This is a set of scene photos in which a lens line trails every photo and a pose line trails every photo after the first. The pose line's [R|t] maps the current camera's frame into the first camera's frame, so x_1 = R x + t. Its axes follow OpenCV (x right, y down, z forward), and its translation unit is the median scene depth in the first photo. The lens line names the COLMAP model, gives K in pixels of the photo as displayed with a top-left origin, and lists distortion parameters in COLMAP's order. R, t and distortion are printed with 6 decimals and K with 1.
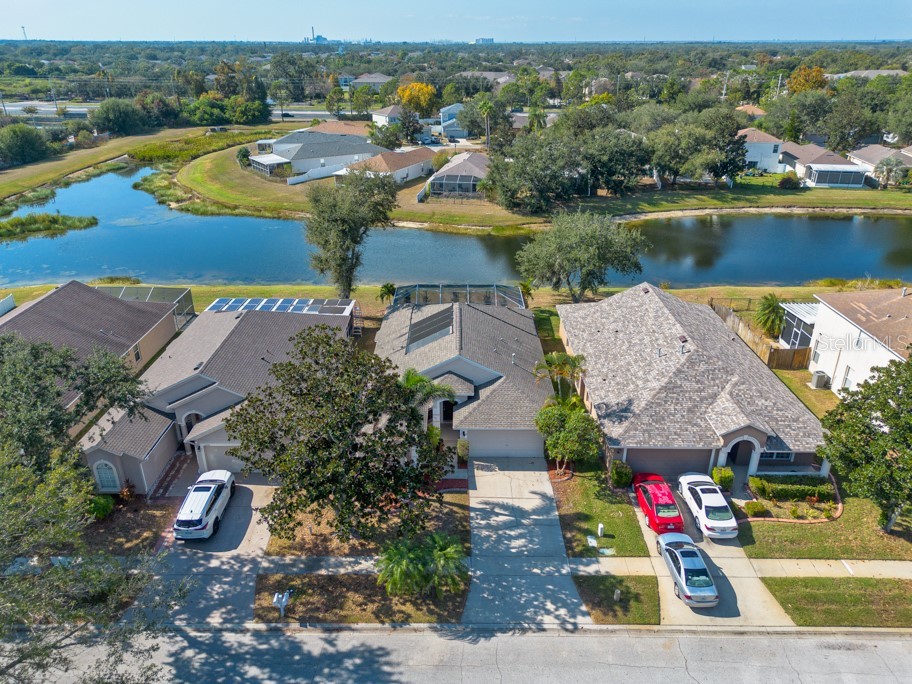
lens RADIAL K [[652.9, 0, 453.1], [0, 652.9, 339.1], [0, 0, 1]] dist [0.061254, -0.057463]
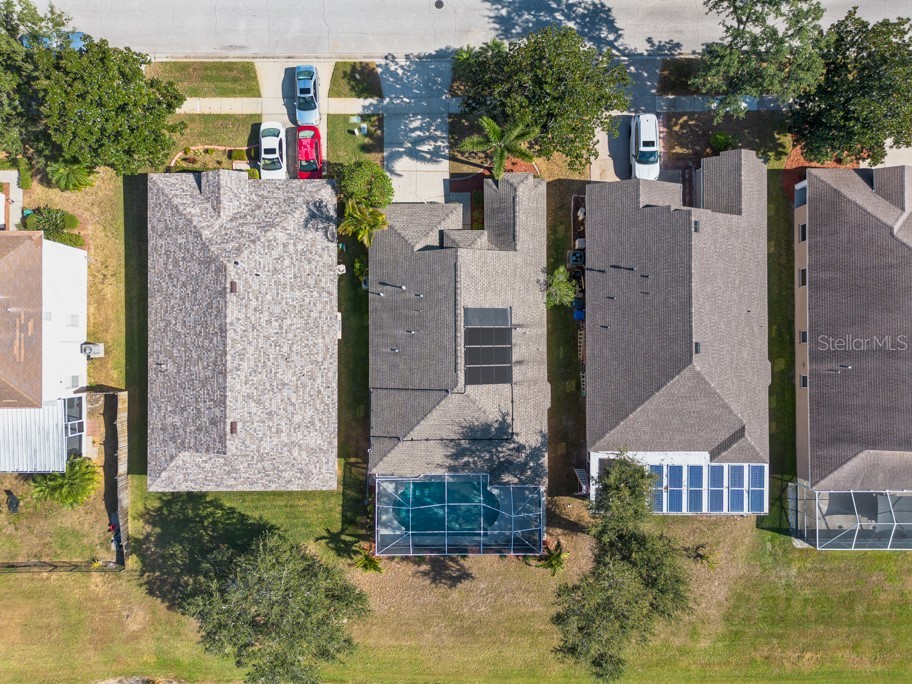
lens RADIAL K [[652.9, 0, 453.1], [0, 652.9, 339.1], [0, 0, 1]] dist [0.061254, -0.057463]
pose [[-0.999924, 0.012114, 0.002093, 0.017929], [-0.003029, -0.407708, 0.913107, -1.098017], [0.011915, 0.913032, 0.407714, 0.774767]]
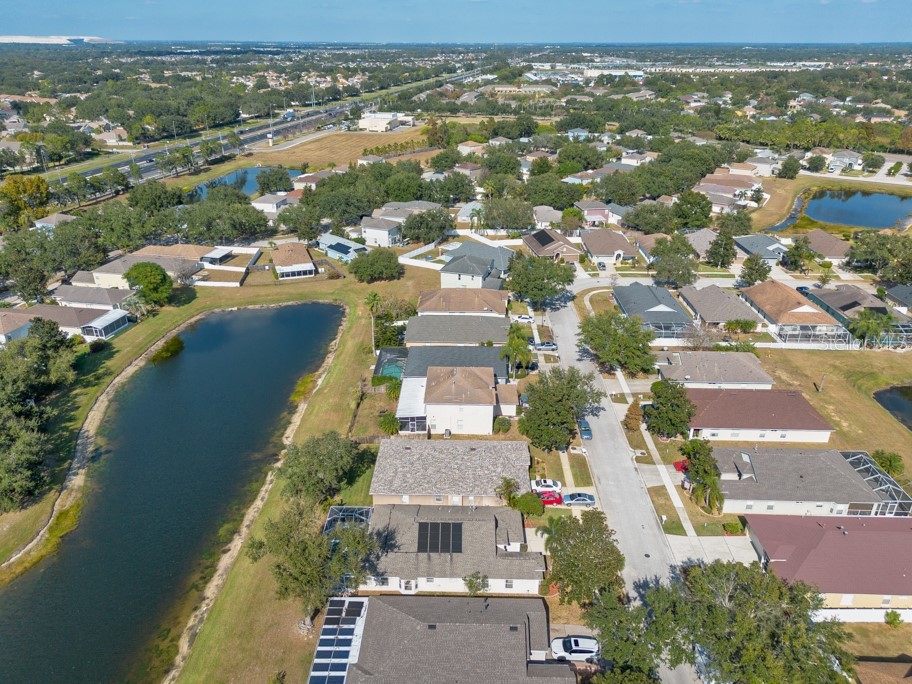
lens RADIAL K [[652.9, 0, 453.1], [0, 652.9, 339.1], [0, 0, 1]] dist [0.061254, -0.057463]
pose [[0.016933, -0.413289, 0.910443, -1.678181], [0.412130, 0.832506, 0.370245, -1.297087], [-0.910967, 0.368952, 0.184426, 0.617413]]
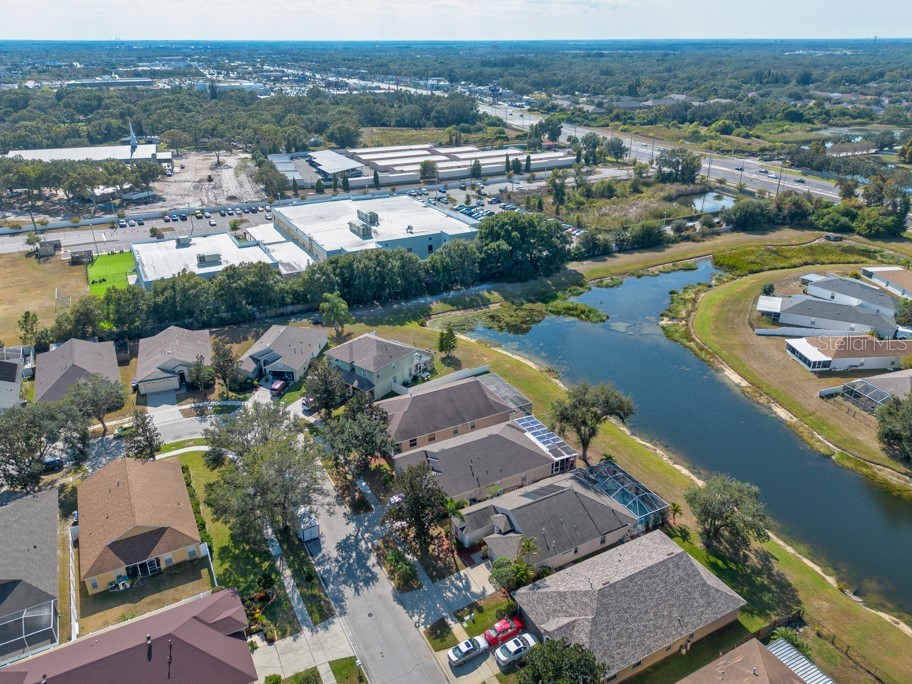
lens RADIAL K [[652.9, 0, 453.1], [0, 652.9, 339.1], [0, 0, 1]] dist [0.061254, -0.057463]
pose [[0.480469, 0.362883, -0.798414, 1.446131], [-0.361238, 0.911454, 0.196874, -0.849137], [0.799160, 0.193826, 0.569013, -0.395099]]
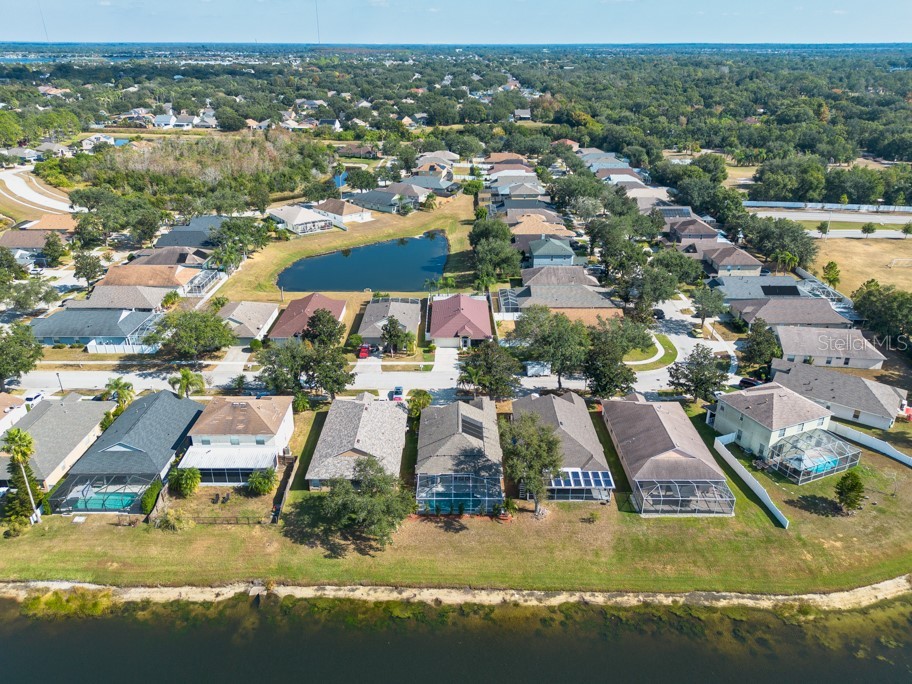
lens RADIAL K [[652.9, 0, 453.1], [0, 652.9, 339.1], [0, 0, 1]] dist [0.061254, -0.057463]
pose [[-0.999996, 0.000375, -0.002737, 0.043603], [-0.001816, 0.657342, 0.753590, -2.307025], [0.002082, 0.753592, -0.657339, 2.778245]]
